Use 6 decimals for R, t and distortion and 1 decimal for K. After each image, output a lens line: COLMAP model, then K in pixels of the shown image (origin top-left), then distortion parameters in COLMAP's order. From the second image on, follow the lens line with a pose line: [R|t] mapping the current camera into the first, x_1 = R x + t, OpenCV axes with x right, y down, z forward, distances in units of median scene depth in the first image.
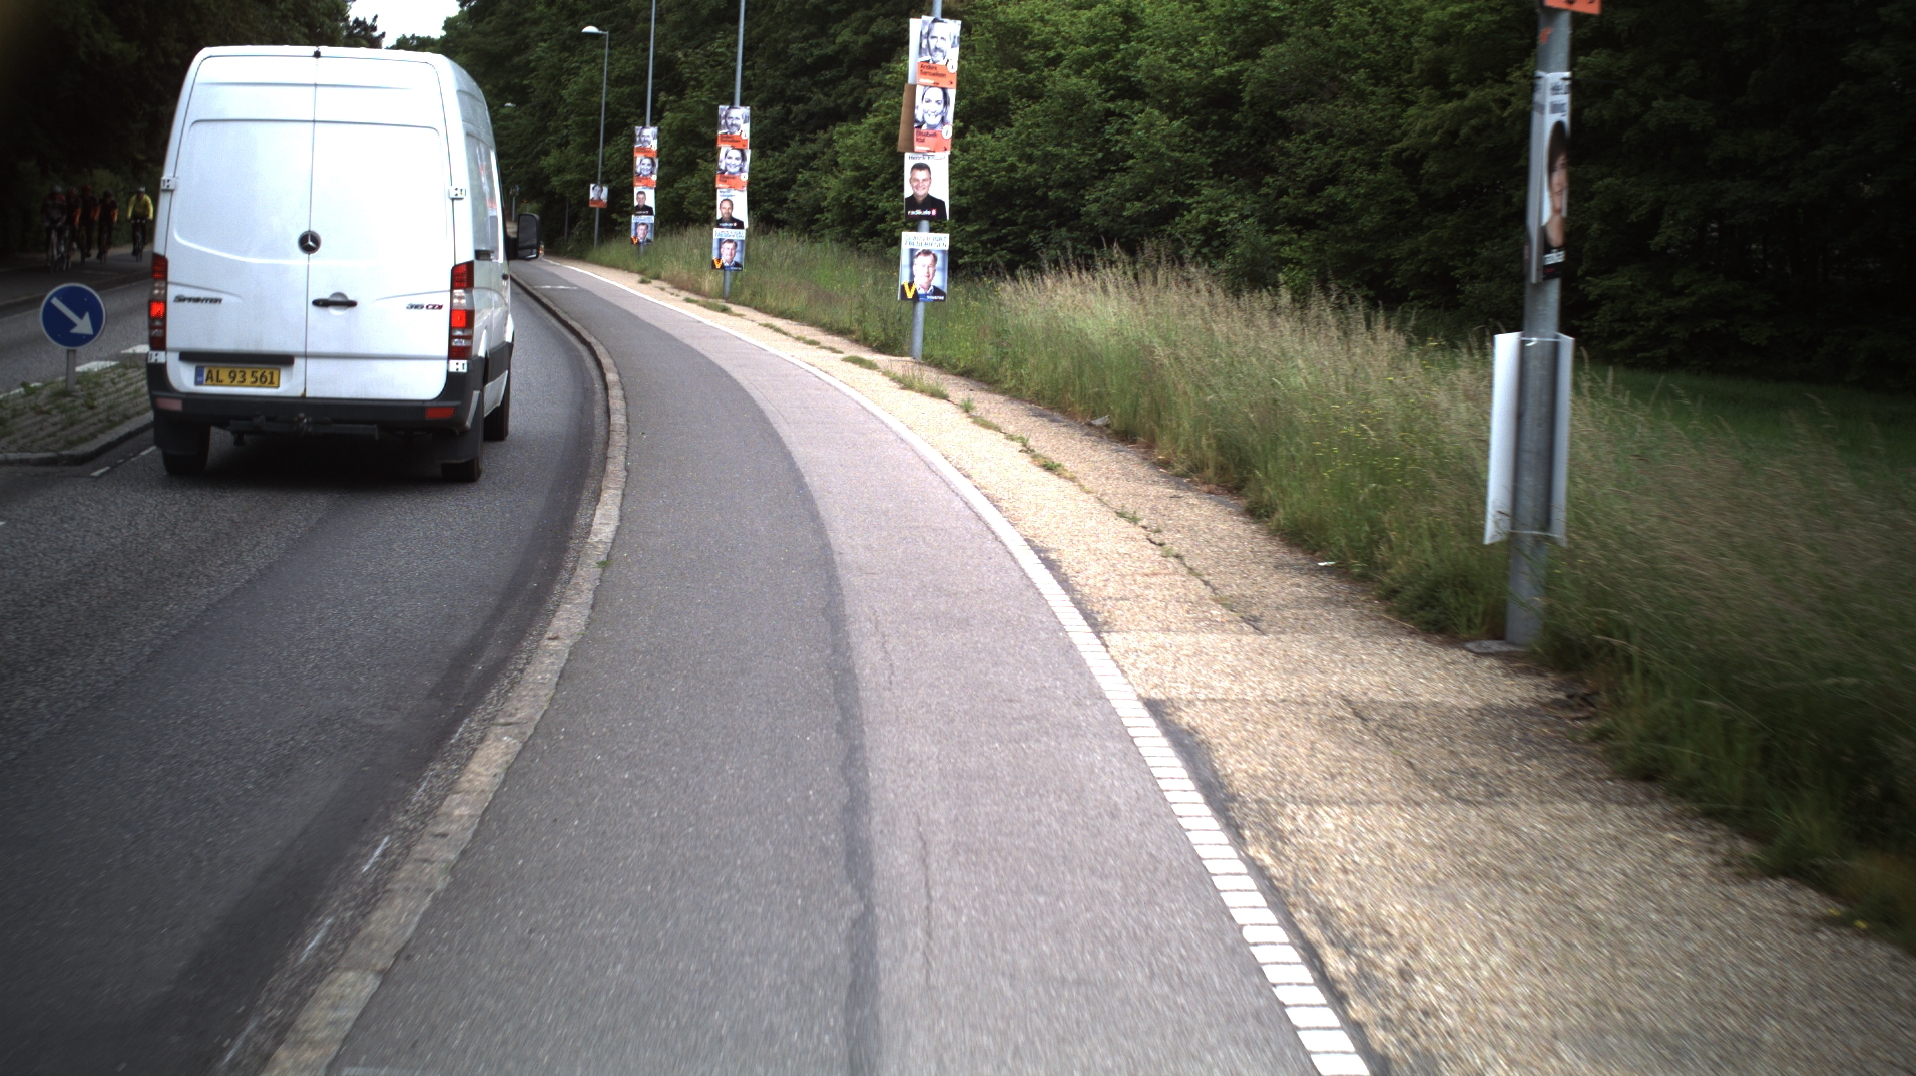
lens RADIAL K [[3962.2, 0, 956.4], [0, 3962.2, 878.0], [0, 0, 1]] dist [-0.209577, 0.322138]
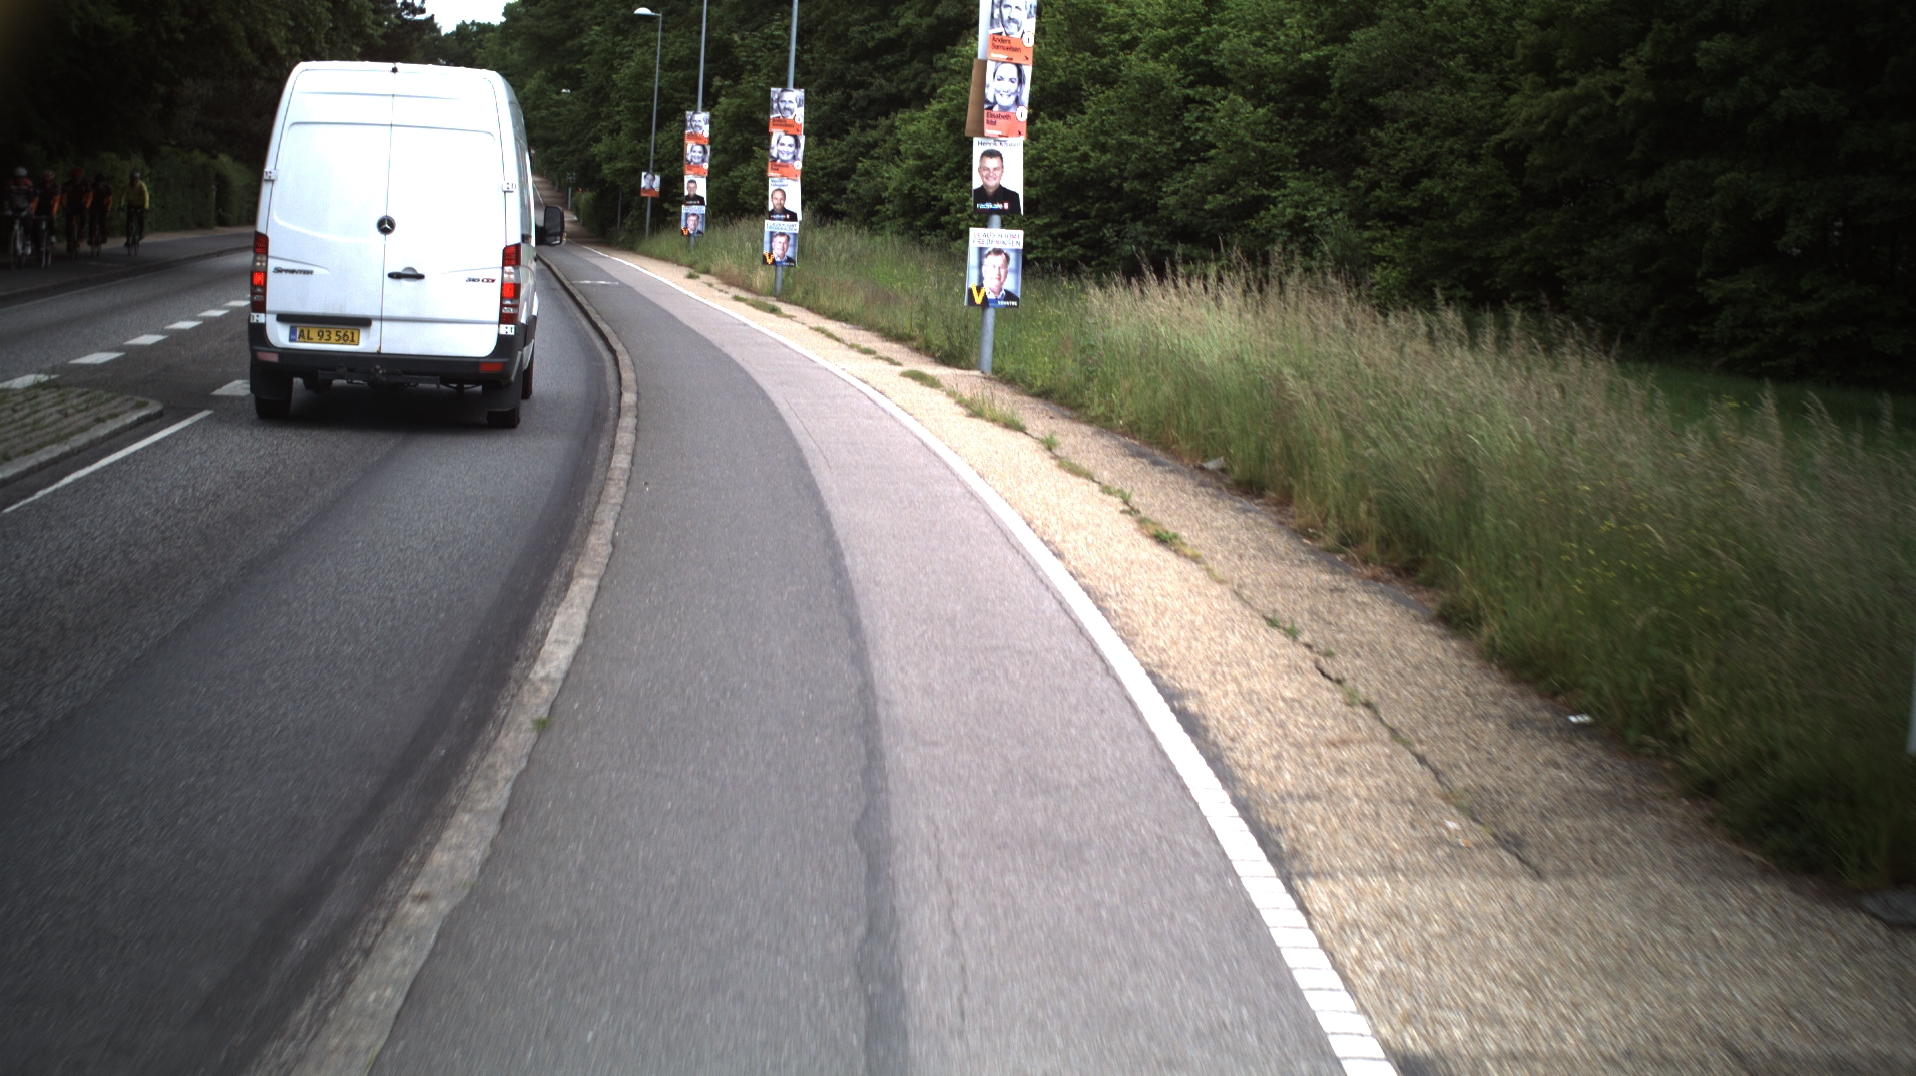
lens RADIAL K [[3962.2, 0, 956.4], [0, 3962.2, 878.0], [0, 0, 1]] dist [-0.209577, 0.322138]
pose [[0.999861, 0.007726, -0.014773, -0.001405], [-0.007692, 0.999968, 0.002393, -0.011116], [0.014791, -0.002279, 0.999888, 0.063864]]
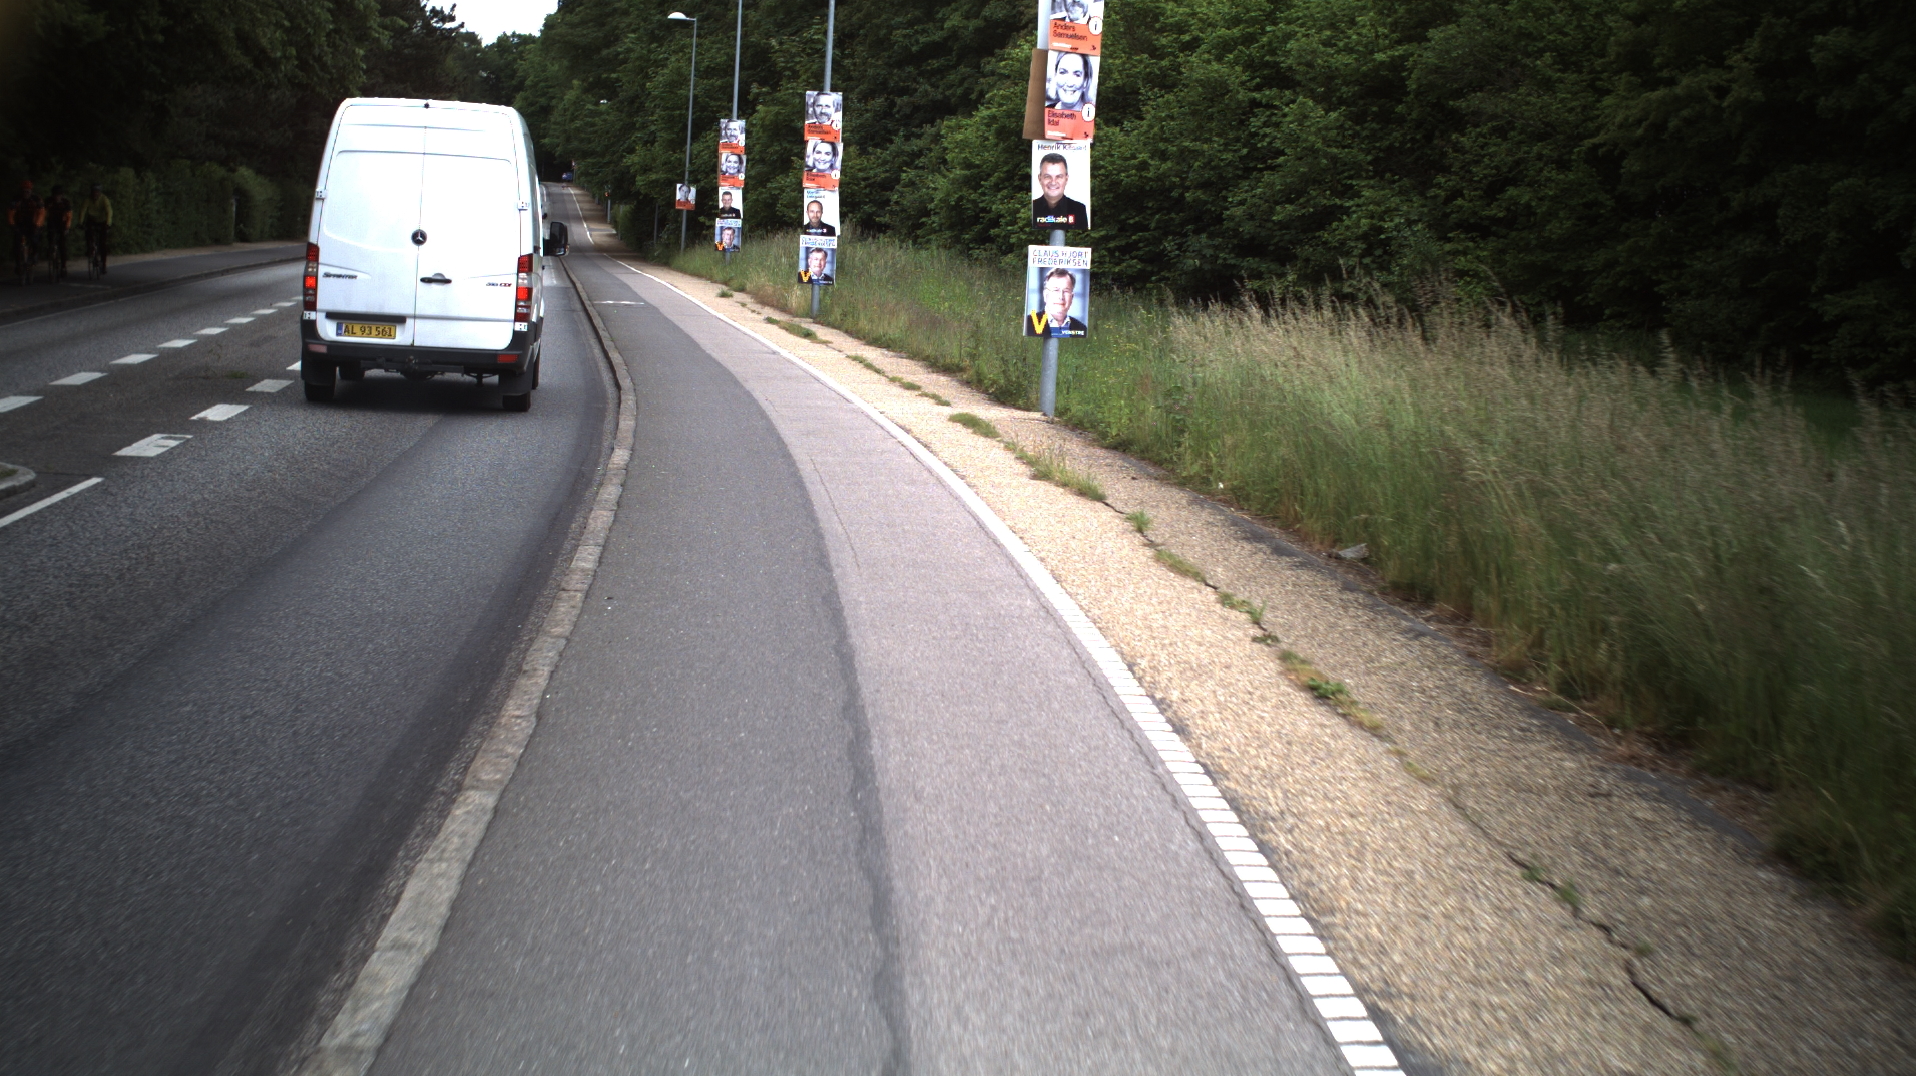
lens RADIAL K [[3962.2, 0, 956.4], [0, 3962.2, 878.0], [0, 0, 1]] dist [-0.209577, 0.322138]
pose [[0.999626, 0.004337, -0.027014, -0.003506], [-0.004346, 0.999991, -0.000286, -0.022163], [0.027013, 0.000404, 0.999635, 0.127858]]
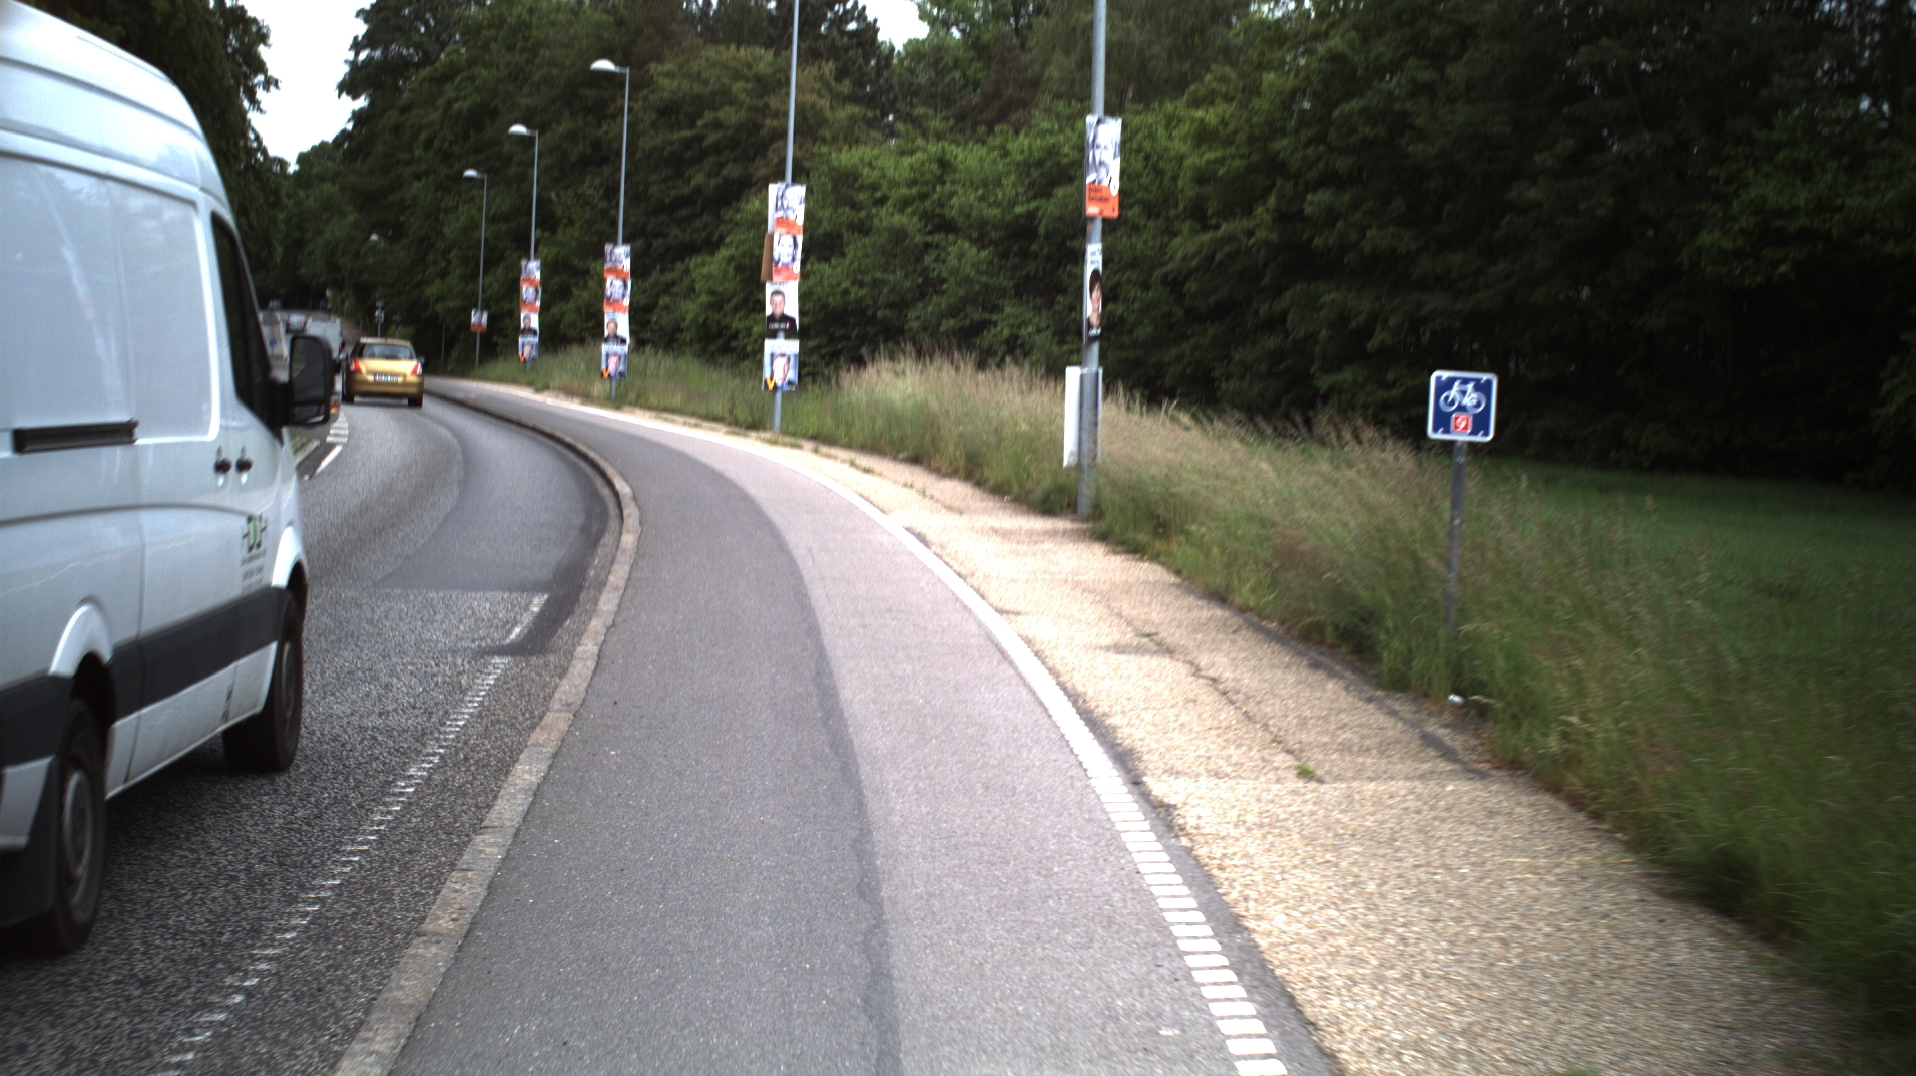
lens RADIAL K [[3999.8, 0, 958.0], [0, 3999.8, 538.0], [0, 0, 1]] dist [-0.318059, 0.490287]
pose [[0.999089, -0.012971, 0.040660, -0.002080], [0.017615, 0.993090, -0.116028, 0.034816], [-0.038874, 0.116639, 0.992413, -0.194731]]
